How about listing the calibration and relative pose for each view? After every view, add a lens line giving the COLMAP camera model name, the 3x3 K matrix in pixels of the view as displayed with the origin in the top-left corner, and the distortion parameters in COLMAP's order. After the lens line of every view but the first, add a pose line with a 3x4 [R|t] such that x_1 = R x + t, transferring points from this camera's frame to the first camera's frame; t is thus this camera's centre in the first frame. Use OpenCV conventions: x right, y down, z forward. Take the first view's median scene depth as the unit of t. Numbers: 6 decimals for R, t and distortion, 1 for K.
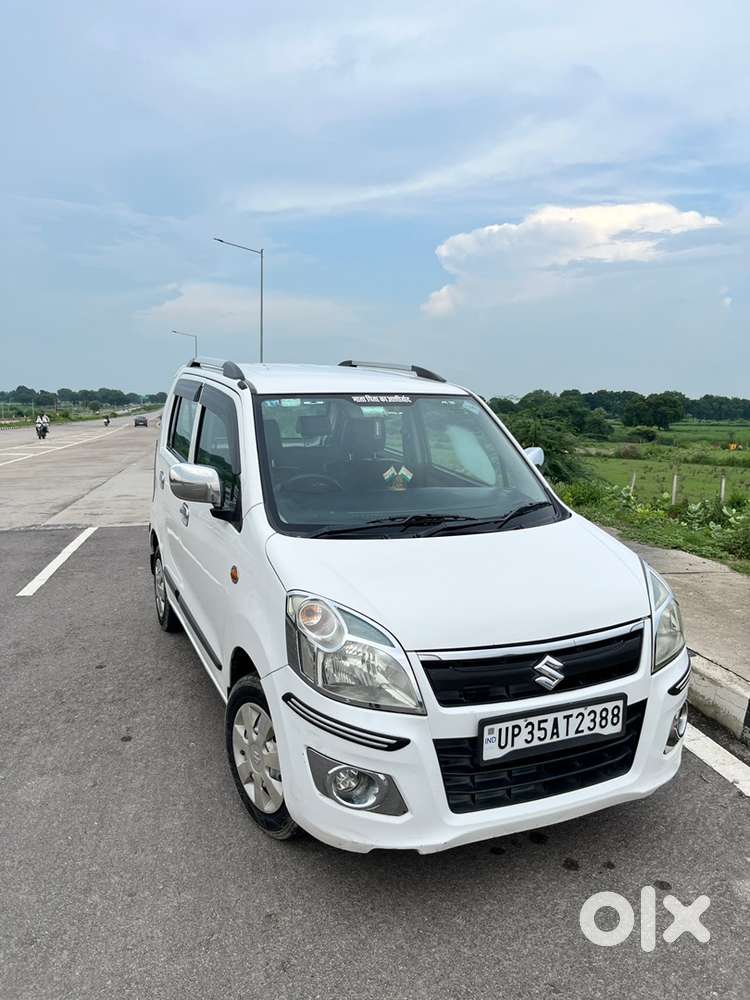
lens RADIAL K [[758.1, 0, 370.3], [0, 758.1, 502.4], [0, 0, 1]] dist [0.001512, -0.001102]
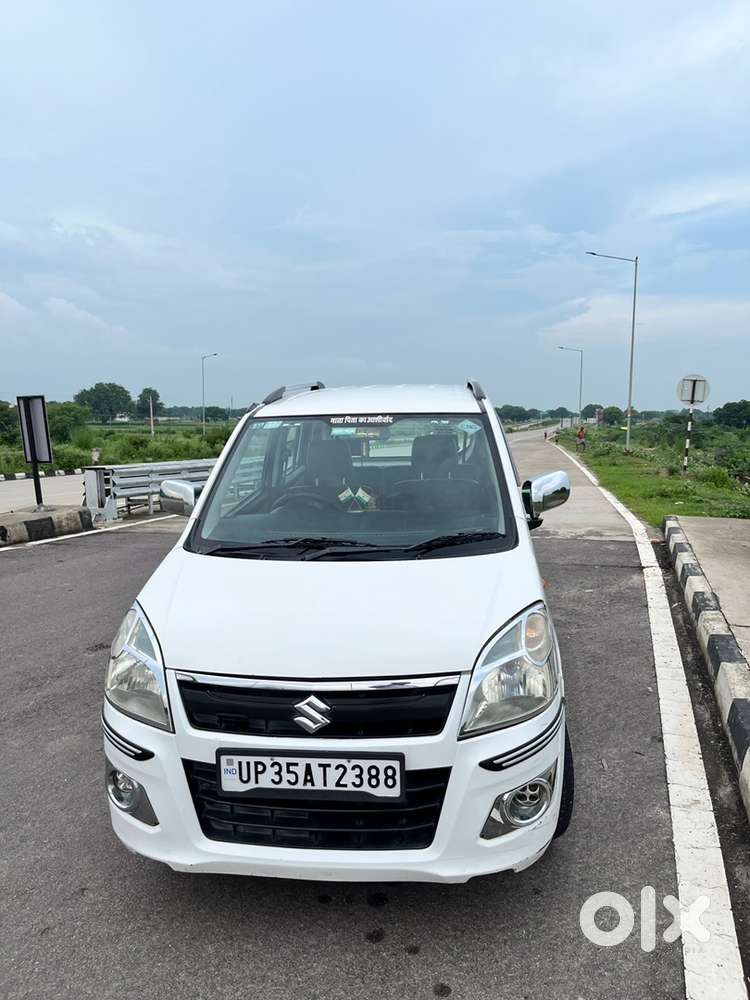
lens RADIAL K [[752.7, 0, 377.2], [0, 752.7, 510.8], [0, 0, 1]] dist [0.037540, -0.034887]
pose [[0.875833, 0.043649, -0.480636, 0.744546], [-0.047405, 0.998866, 0.004330, -0.033434], [0.480280, 0.018992, 0.876910, 0.219987]]
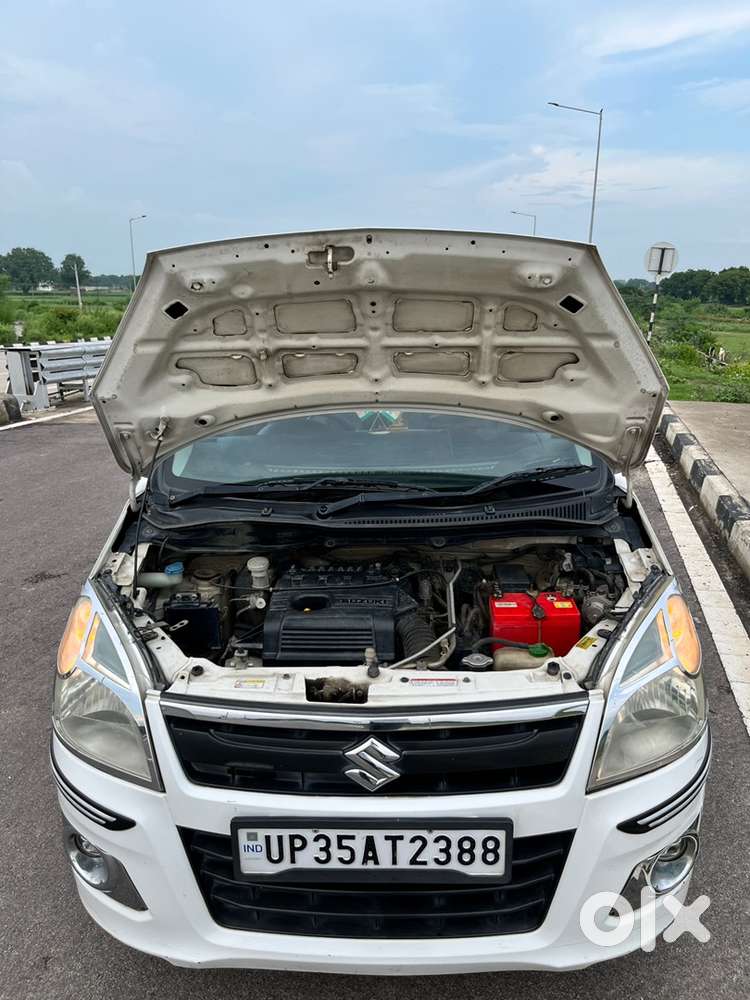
lens RADIAL K [[752.7, 0, 377.2], [0, 752.7, 510.8], [0, 0, 1]] dist [0.037540, -0.034887]
pose [[0.909210, 0.103811, -0.403187, 0.472208], [-0.039639, 0.985600, 0.164381, -0.086286], [0.414446, -0.133475, 0.900233, 0.467106]]
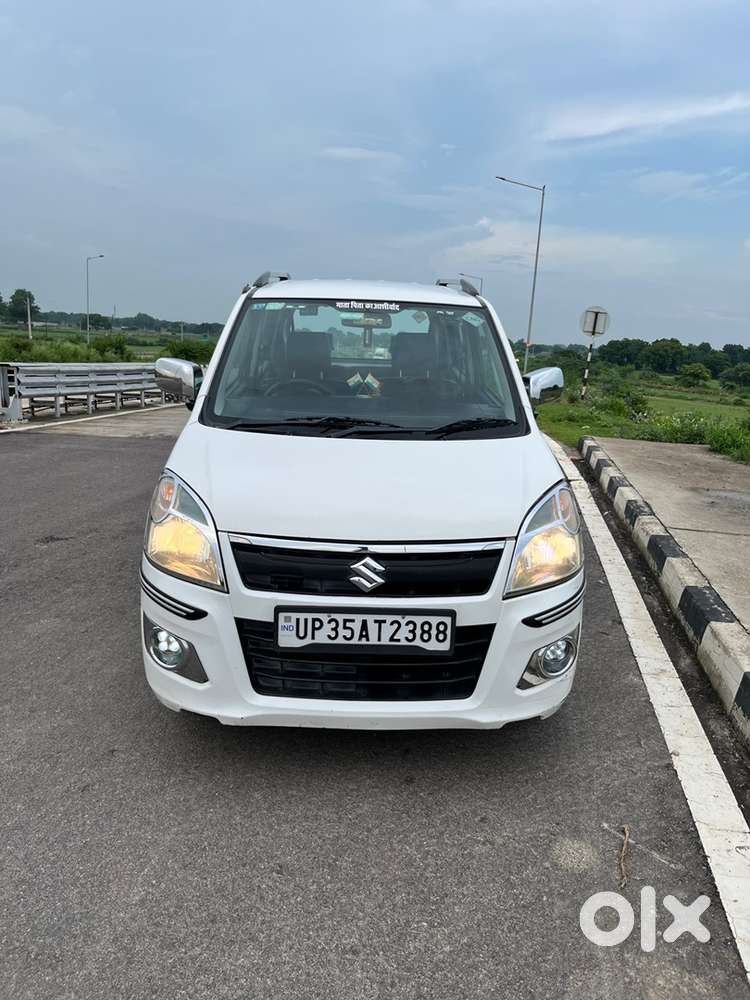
lens RADIAL K [[755.1, 0, 375.0], [0, 755.1, 500.0], [0, 0, 1]] dist [0.036127, -0.055004]
pose [[0.932518, 0.107854, -0.344641, 0.571280], [-0.084999, 0.993100, 0.080799, 0.050276], [0.350977, -0.046052, 0.935251, 0.100218]]
